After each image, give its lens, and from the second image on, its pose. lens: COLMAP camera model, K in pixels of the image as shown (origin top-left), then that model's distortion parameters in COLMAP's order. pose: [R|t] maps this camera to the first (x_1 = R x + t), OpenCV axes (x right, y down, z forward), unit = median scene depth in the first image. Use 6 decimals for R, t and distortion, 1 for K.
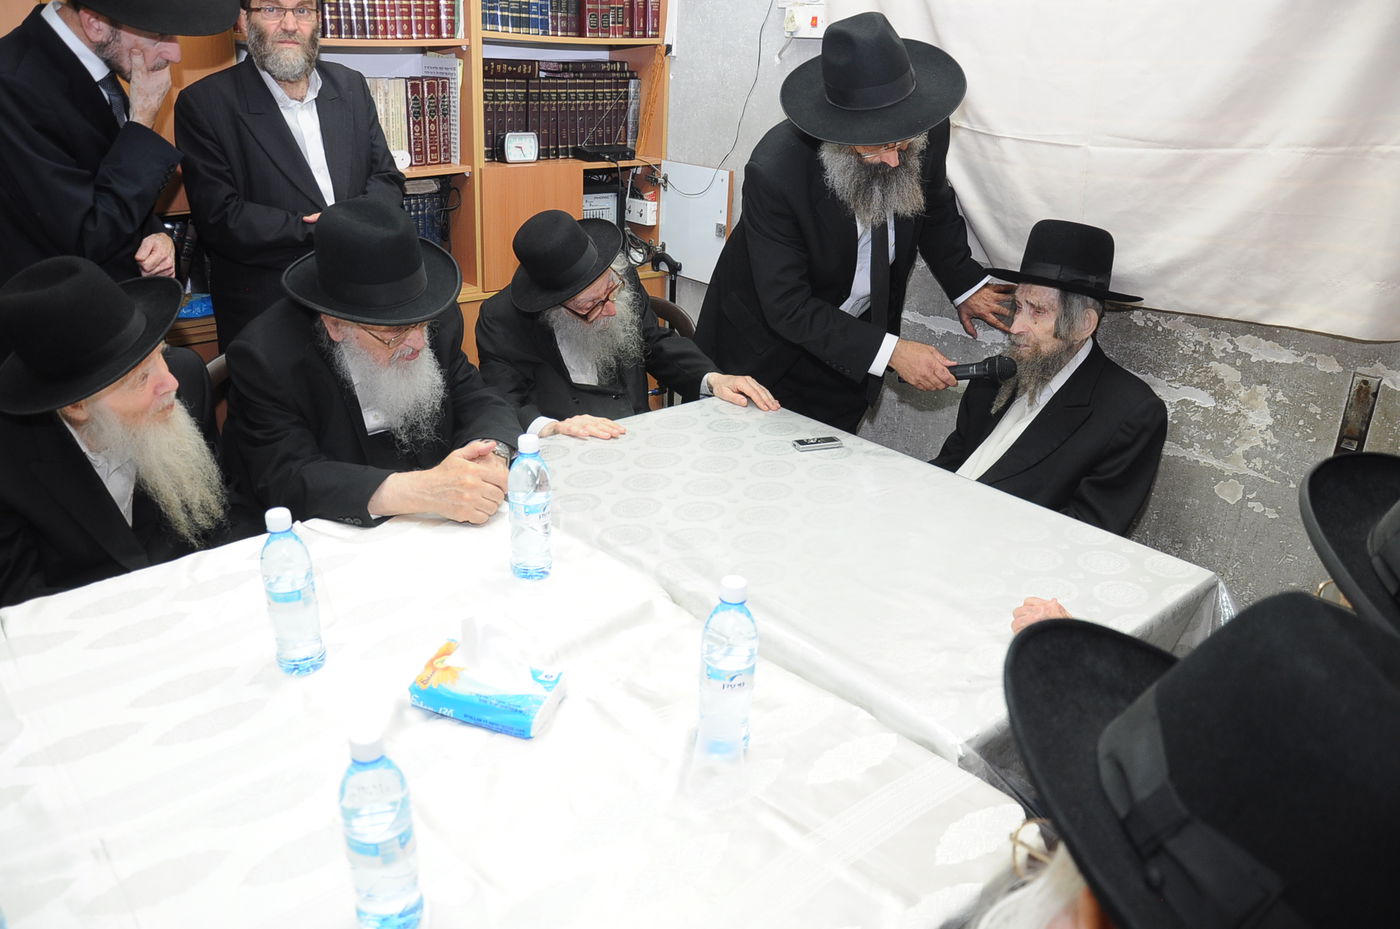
lens RADIAL K [[1085.3, 0, 700.0], [0, 1085.3, 464.5], [0, 0, 1]] dist [-0.146436, 0.106787]
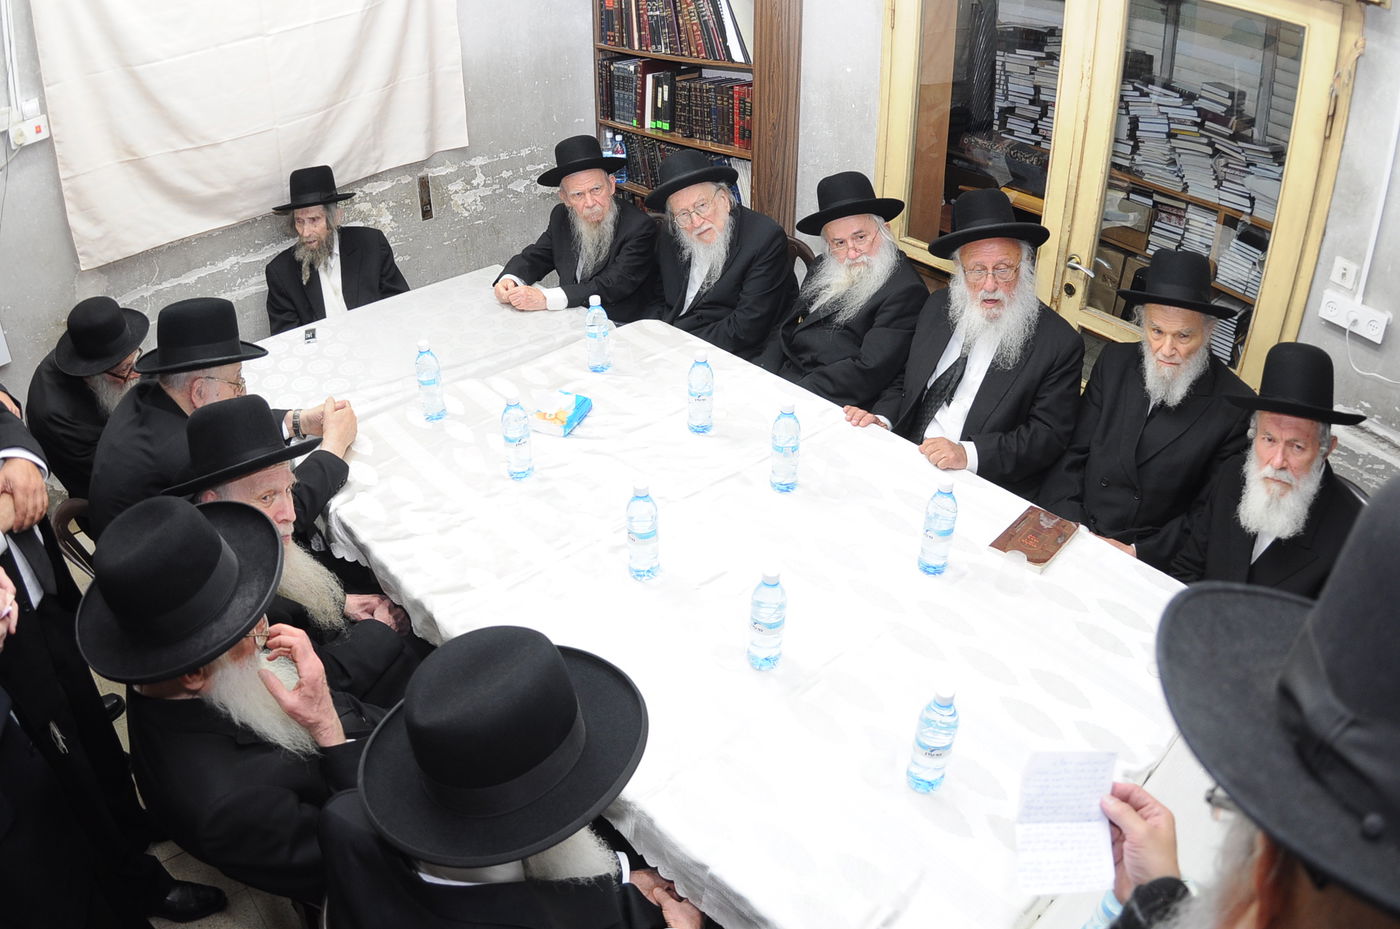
lens RADIAL K [[963.3, 0, 700.0], [0, 963.3, 464.5], [0, 0, 1]] dist [-0.307868, 0.084760]
pose [[-0.001543, -0.578557, 0.815640, -1.104665], [0.365946, 0.758738, 0.538887, -0.392929], [-0.930635, 0.299312, 0.210550, 0.238964]]
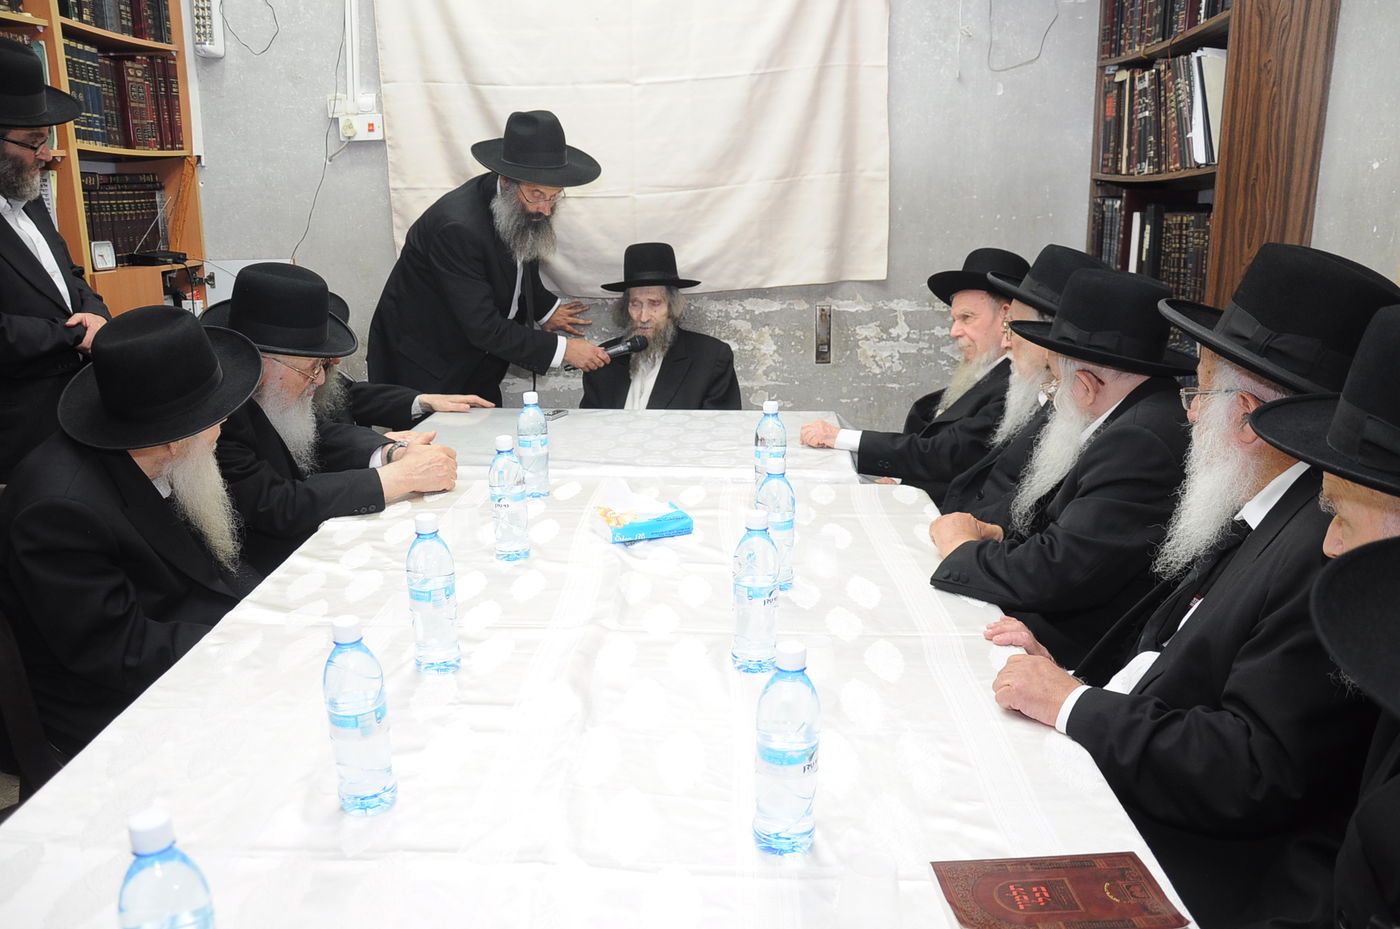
lens RADIAL K [[1130.7, 0, 695.1], [0, 1130.7, 469.0], [0, 0, 1]] dist [-0.149543, 0.137367]
pose [[0.700264, -0.218300, 0.679688, -0.760463], [0.292664, 0.956199, 0.005585, 0.091206], [-0.651136, 0.195009, 0.733480, -0.160144]]
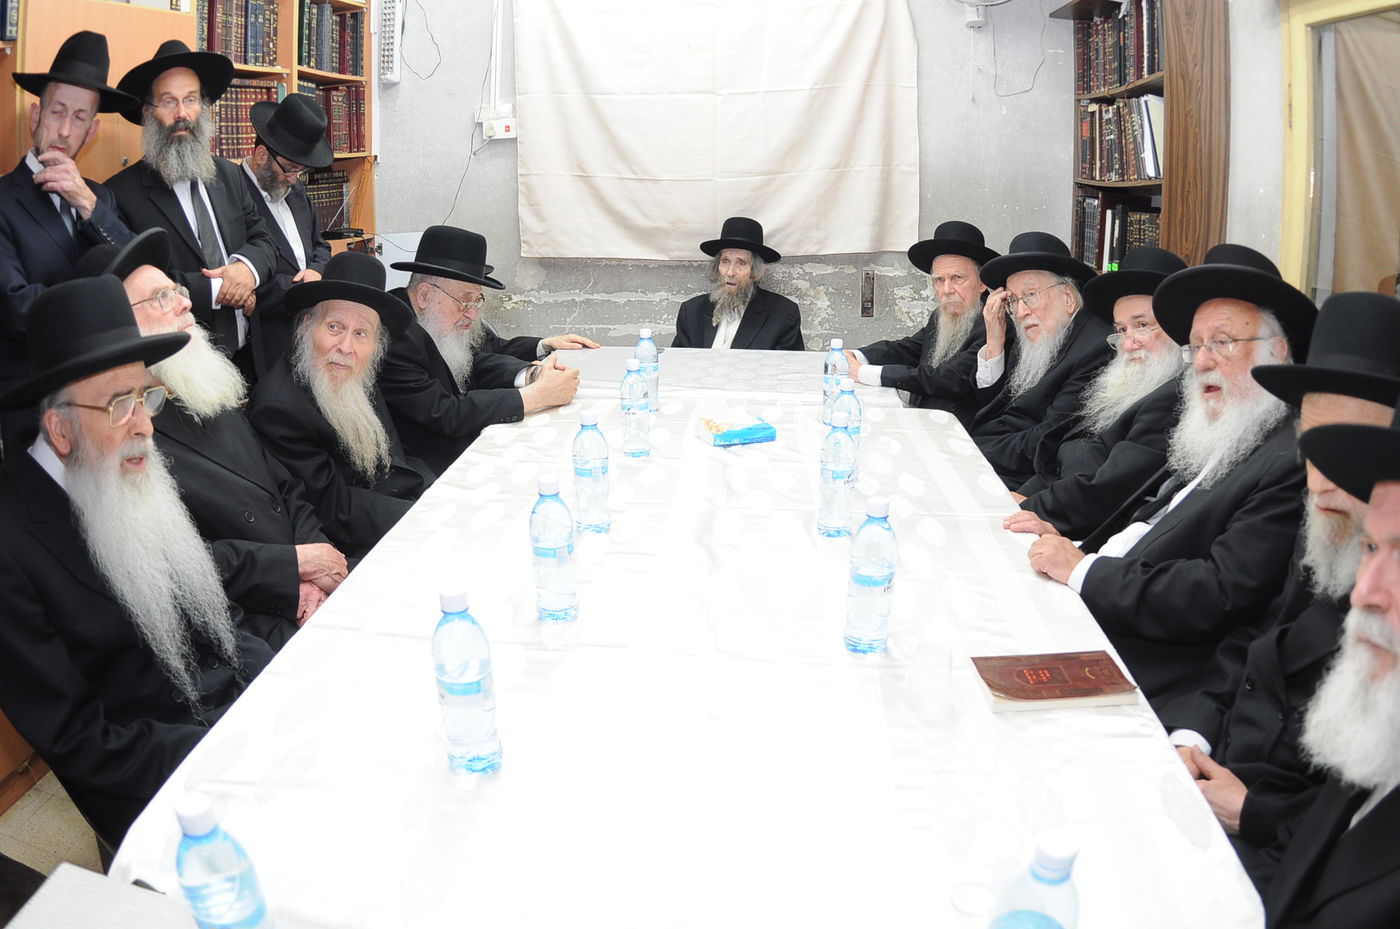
lens RADIAL K [[969.7, 0, 675.7], [0, 969.7, 476.4], [0, 0, 1]] dist [-0.333309, 0.113782]
pose [[0.744951, -0.245534, 0.620292, -0.863494], [0.276875, 0.959737, 0.047380, 0.107231], [-0.606950, 0.136448, 0.782939, -0.190308]]
